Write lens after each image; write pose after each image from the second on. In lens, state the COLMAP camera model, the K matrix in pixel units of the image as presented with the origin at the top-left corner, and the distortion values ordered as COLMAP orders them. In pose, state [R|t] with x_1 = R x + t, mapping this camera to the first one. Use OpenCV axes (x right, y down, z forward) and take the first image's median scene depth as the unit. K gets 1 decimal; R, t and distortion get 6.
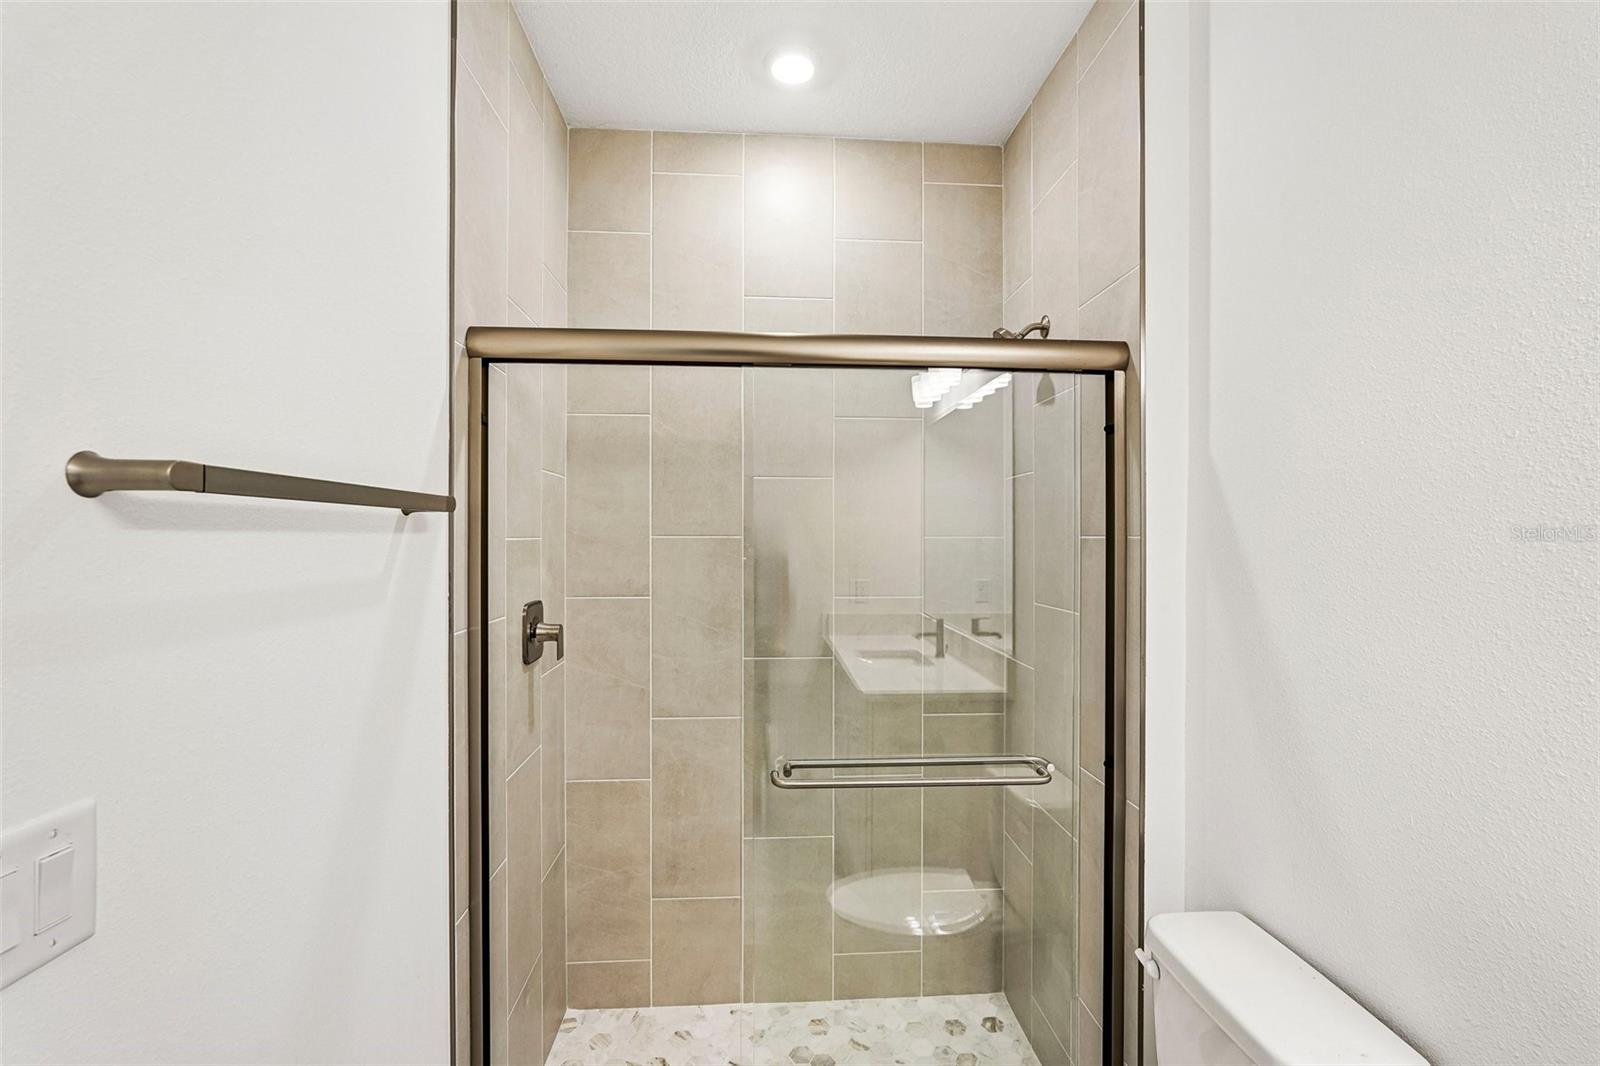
lens RADIAL K [[706.8, 0, 793.7], [0, 706.8, 540.0], [0, 0, 1]] dist [-0.010832, 0.006007]
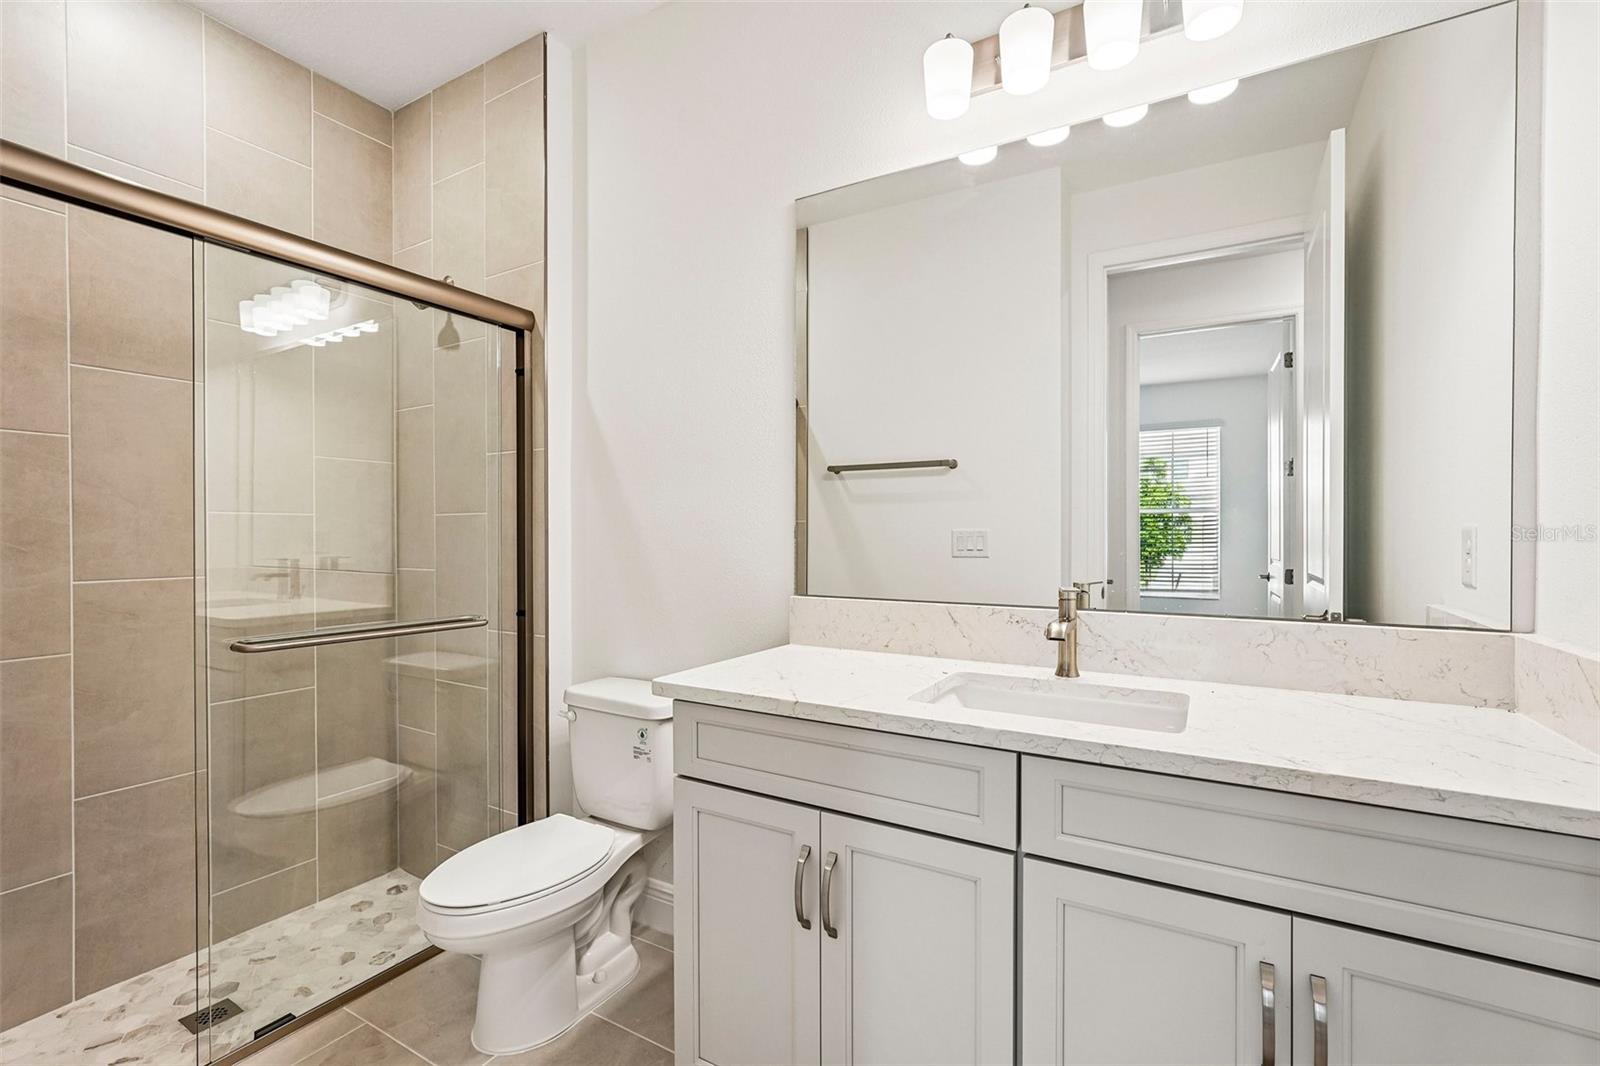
lens RADIAL K [[706.8, 0, 800.9], [0, 706.8, 538.2], [0, 0, 1]] dist [-0.010832, 0.006007]
pose [[0.564662, -0.006564, 0.825296, -0.280512], [0.003634, 0.999978, 0.005467, 0.119302], [-0.825314, -0.000088, 0.564674, -0.174039]]
